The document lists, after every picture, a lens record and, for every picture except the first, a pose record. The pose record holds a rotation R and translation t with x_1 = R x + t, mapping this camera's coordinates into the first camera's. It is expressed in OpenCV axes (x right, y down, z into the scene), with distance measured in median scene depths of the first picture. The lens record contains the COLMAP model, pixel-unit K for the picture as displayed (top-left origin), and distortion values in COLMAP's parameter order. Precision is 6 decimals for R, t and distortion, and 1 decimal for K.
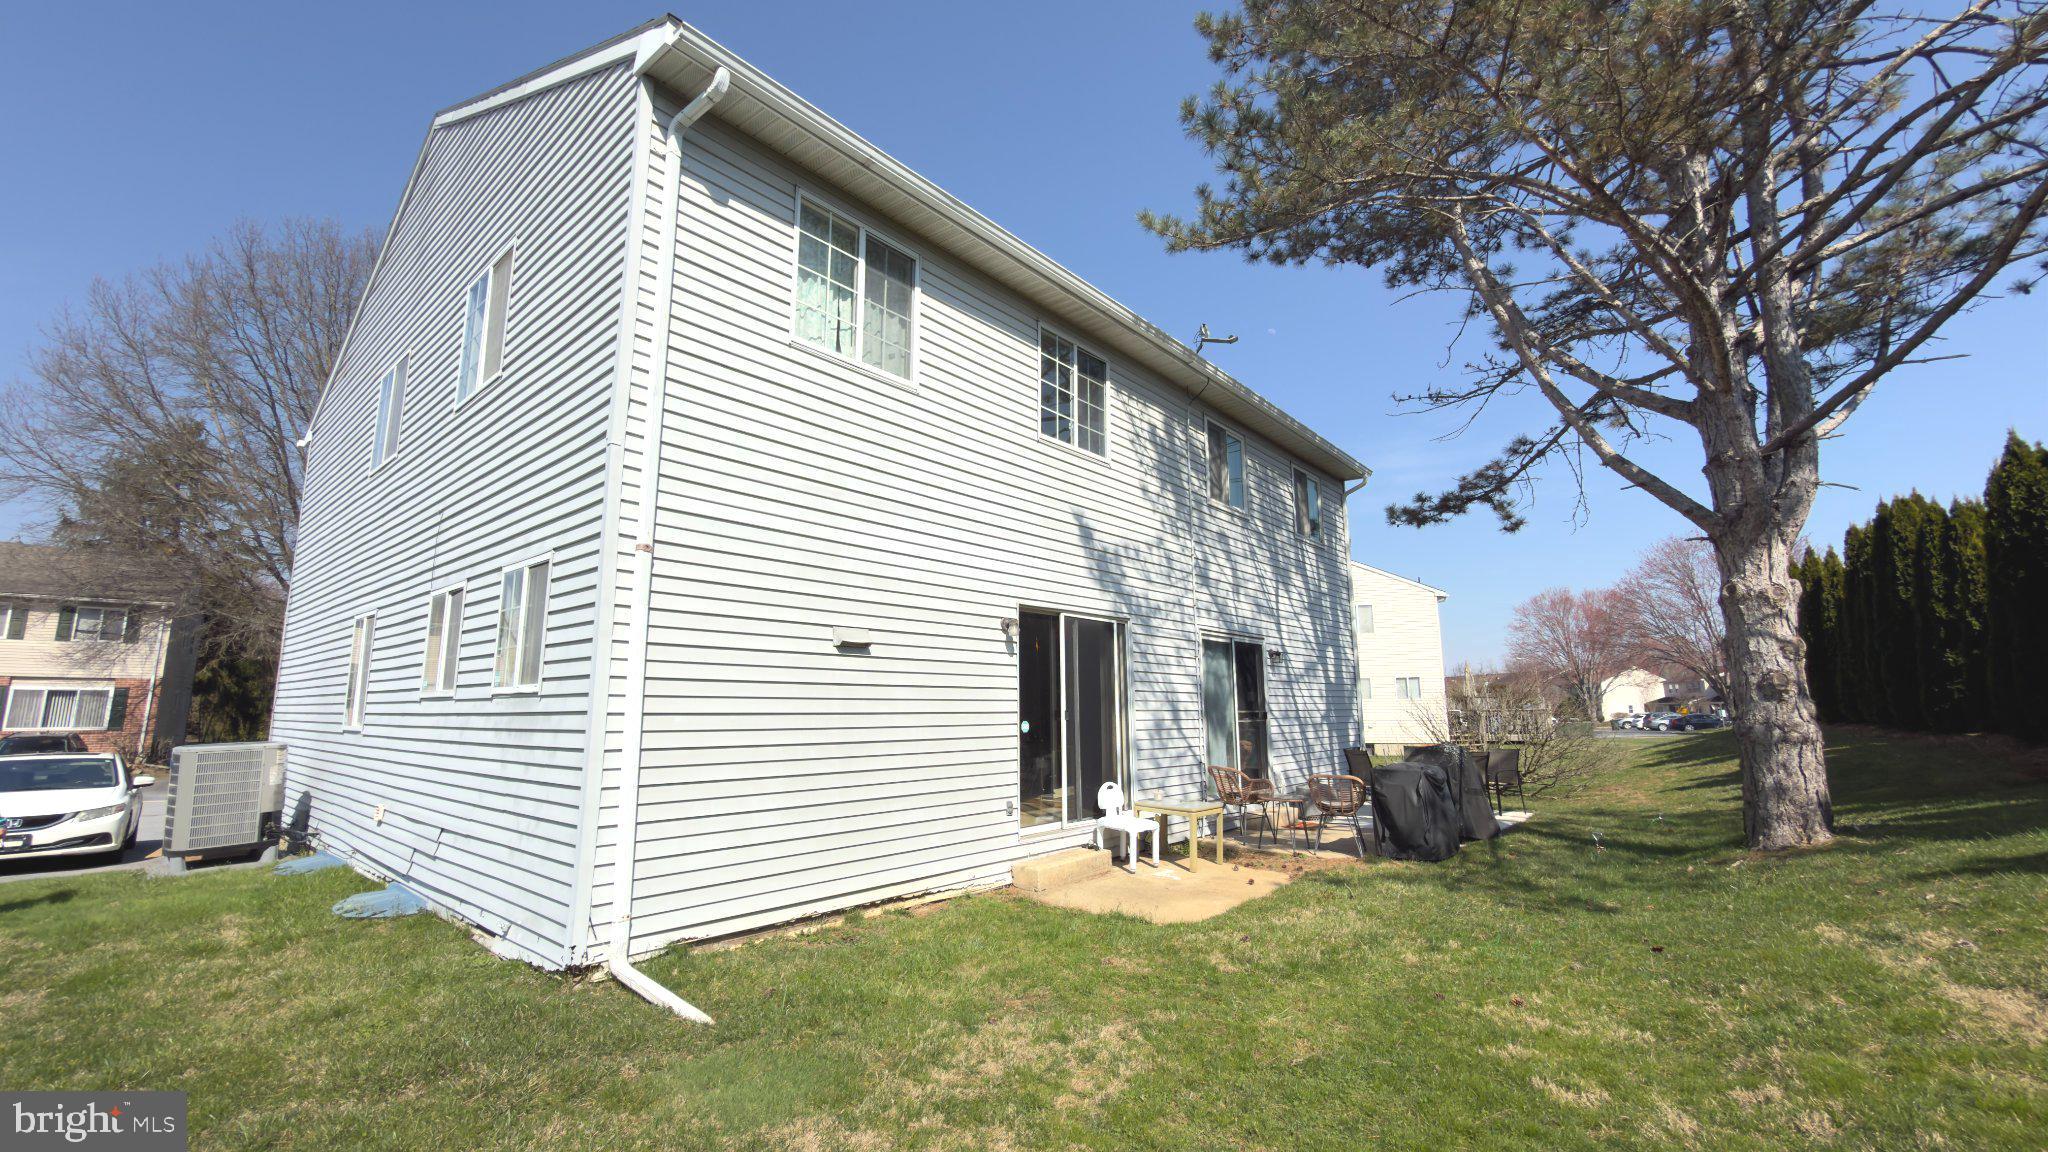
lens RADIAL K [[818.9, 0, 1026.4], [0, 818.9, 587.2], [0, 0, 1]] dist [0.001377, 0.000076]
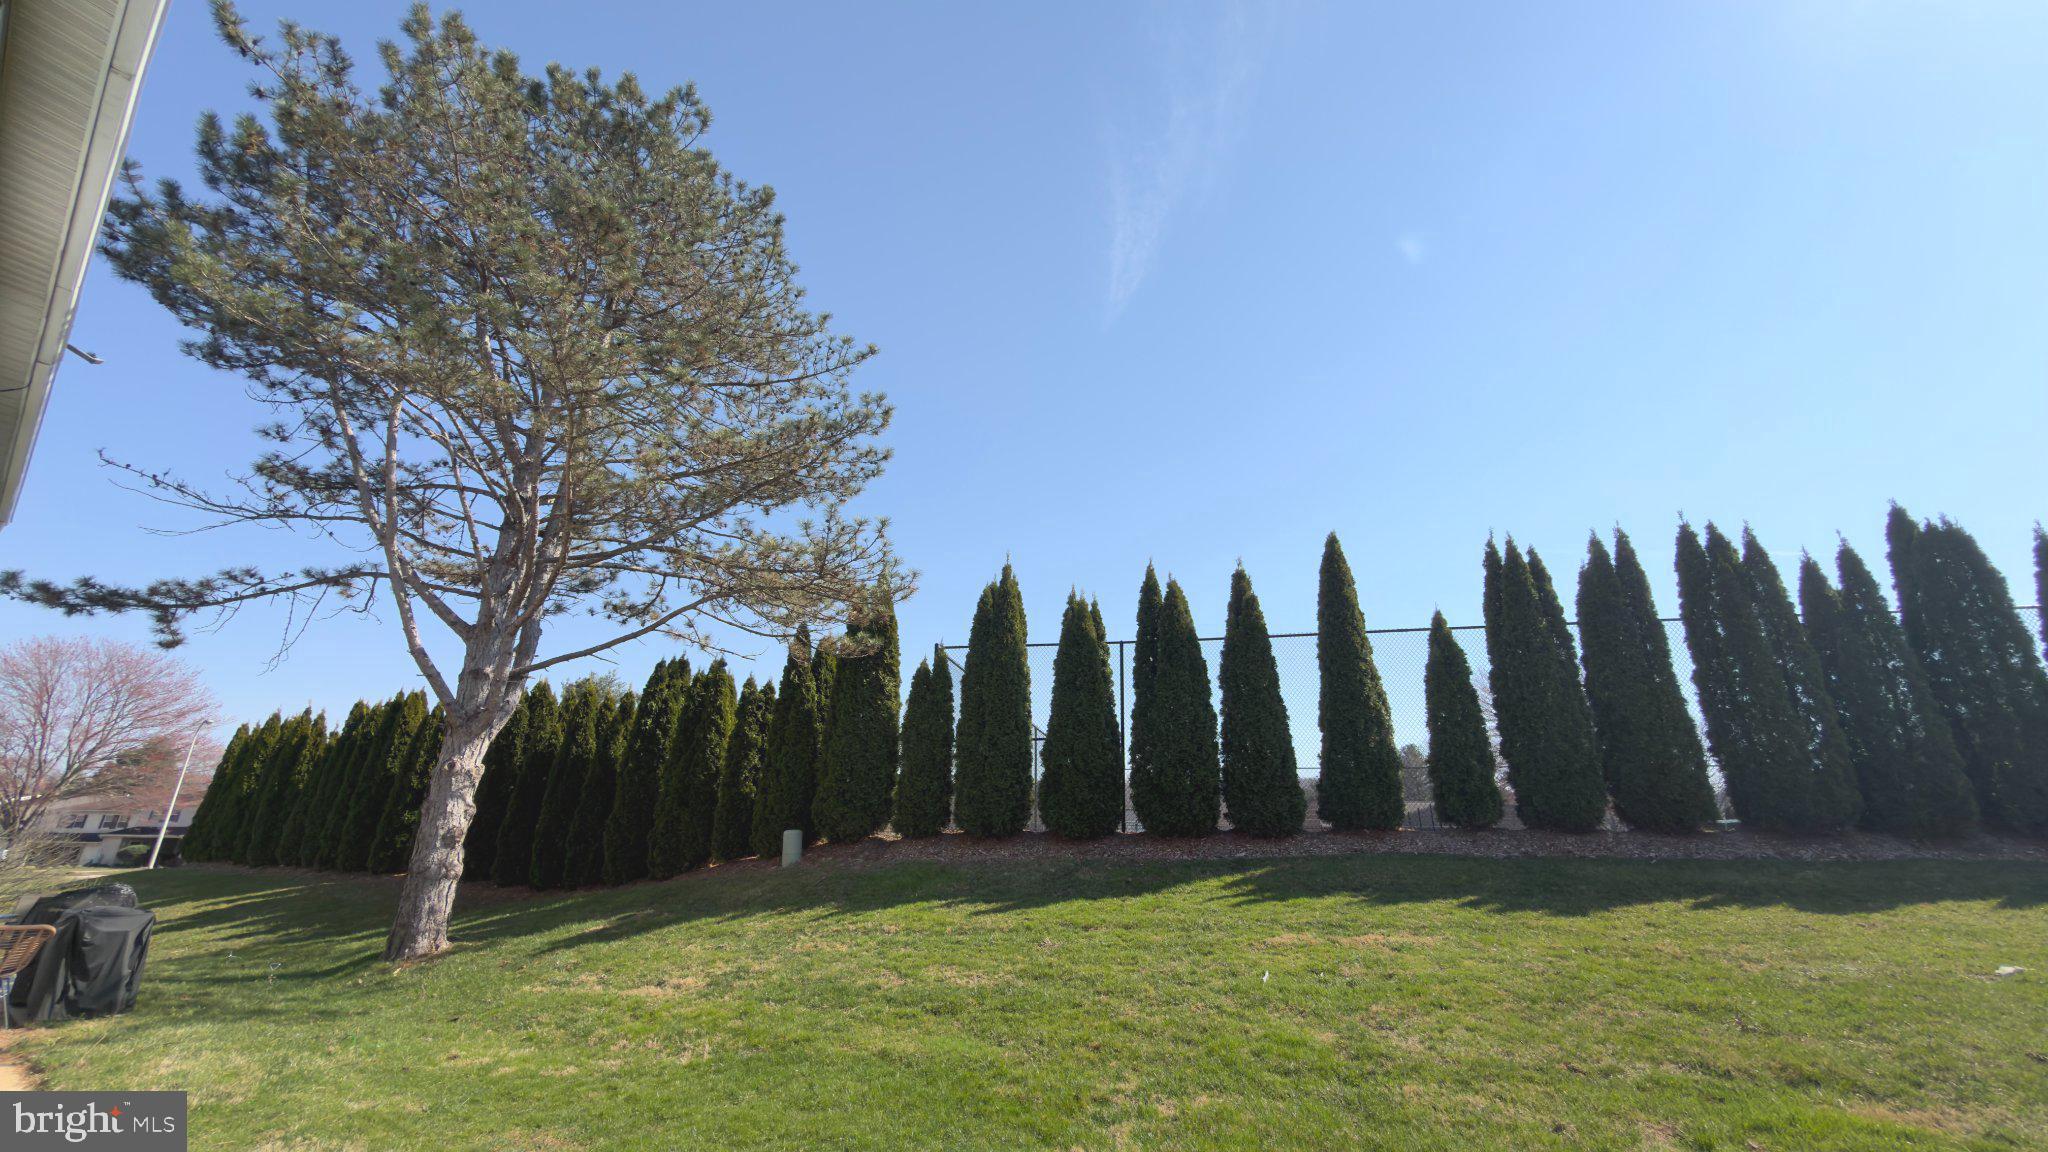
lens RADIAL K [[818.9, 0, 1026.8], [0, 818.9, 580.9], [0, 0, 1]] dist [0.001377, 0.000076]
pose [[-0.042135, 0.339100, 0.939806, -0.666199], [-0.171633, 0.924202, -0.341165, 0.021995], [-0.984260, -0.175677, 0.019259, 0.050645]]
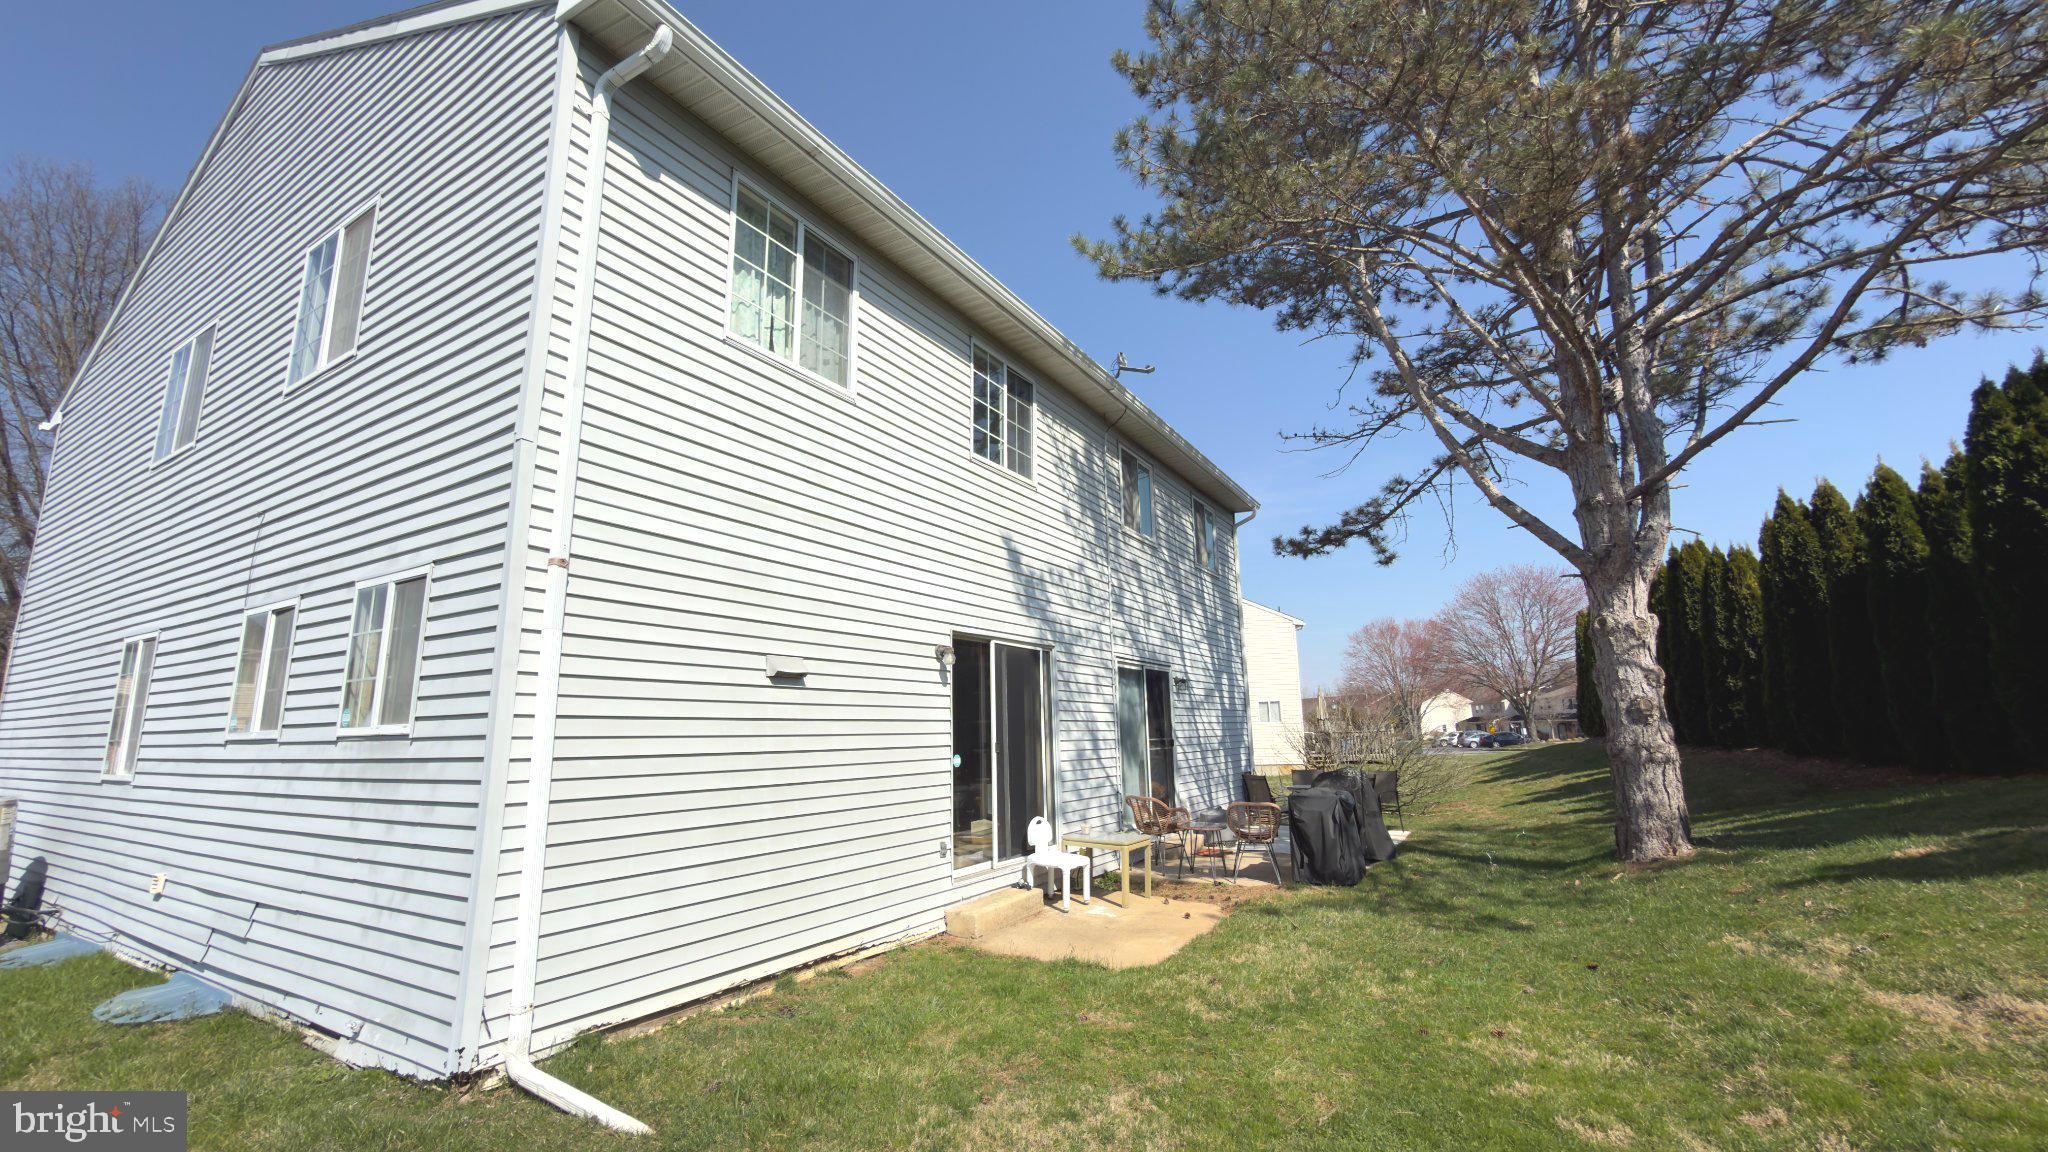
lens RADIAL K [[818.9, 0, 1027.2], [0, 818.9, 586.1], [0, 0, 1]] dist [0.001377, 0.000076]
pose [[0.985731, 0.017070, 0.167462, -0.085859], [-0.011835, 0.999411, -0.032209, -0.001220], [-0.167913, 0.029767, 0.985352, 0.052996]]
